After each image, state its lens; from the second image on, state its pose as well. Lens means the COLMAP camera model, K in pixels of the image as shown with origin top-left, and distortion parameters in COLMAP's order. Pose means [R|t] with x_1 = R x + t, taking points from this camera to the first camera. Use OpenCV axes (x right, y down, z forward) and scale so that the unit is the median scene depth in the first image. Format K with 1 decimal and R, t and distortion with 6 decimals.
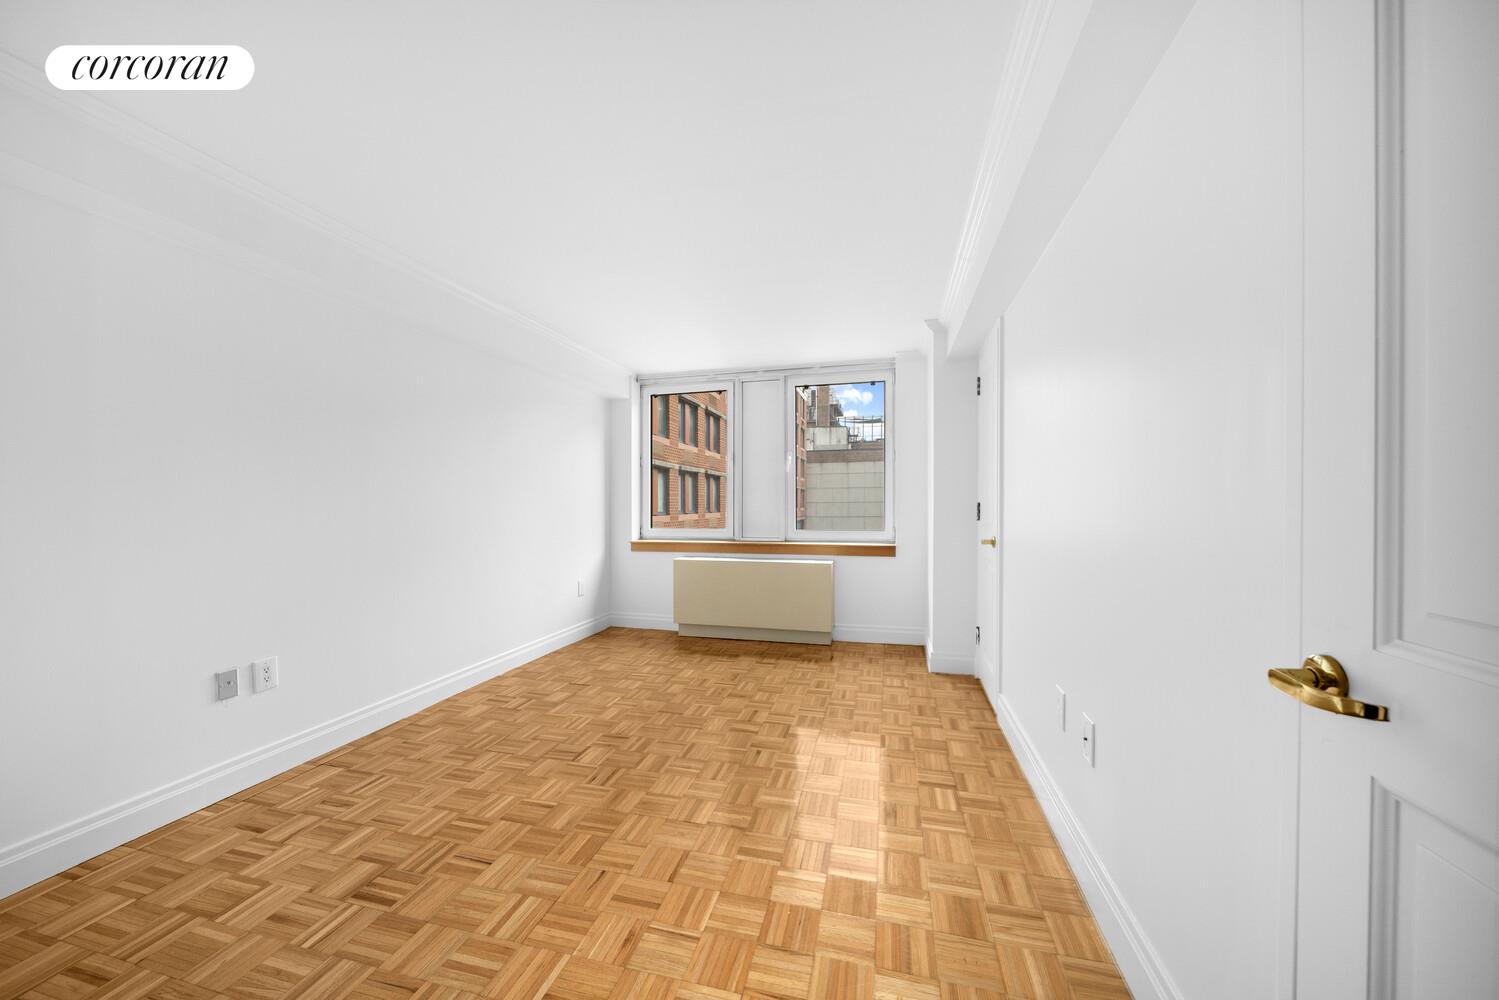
lens RADIAL K [[532.9, 0, 751.9], [0, 532.9, 496.6], [0, 0, 1]] dist [-0.009459, -0.000151]
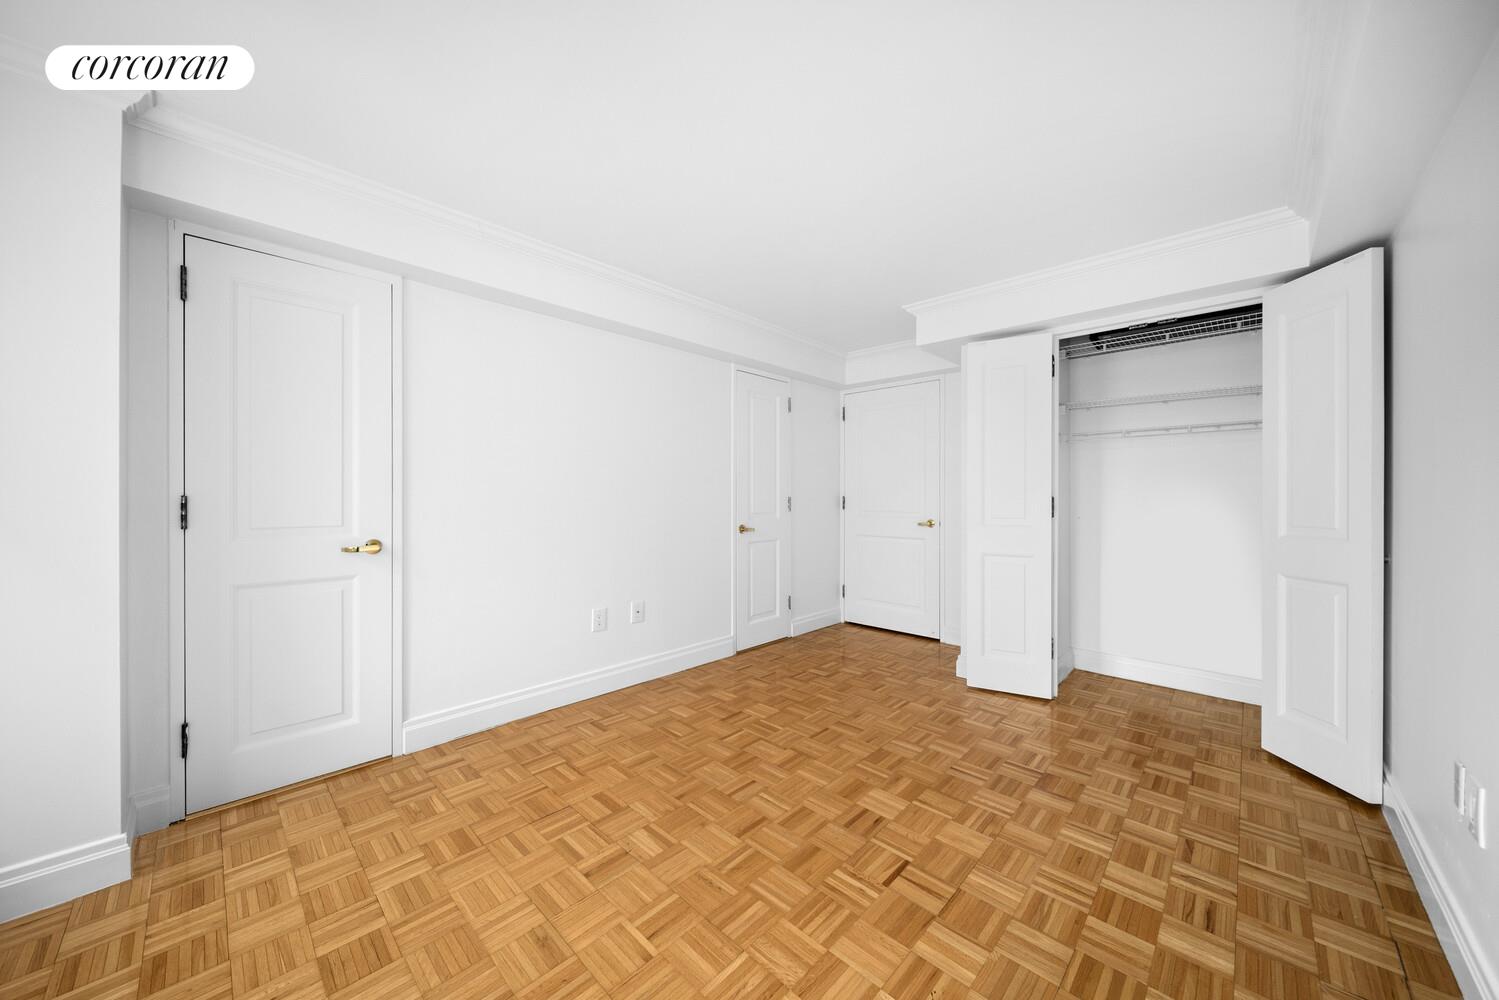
lens RADIAL K [[532.9, 0, 748.1], [0, 532.9, 498.3], [0, 0, 1]] dist [-0.009459, -0.000151]
pose [[-0.873154, -0.001908, 0.487441, -0.342794], [-0.004753, 0.999978, -0.004600, 0.012329], [-0.487422, -0.006333, -0.873144, 1.189503]]
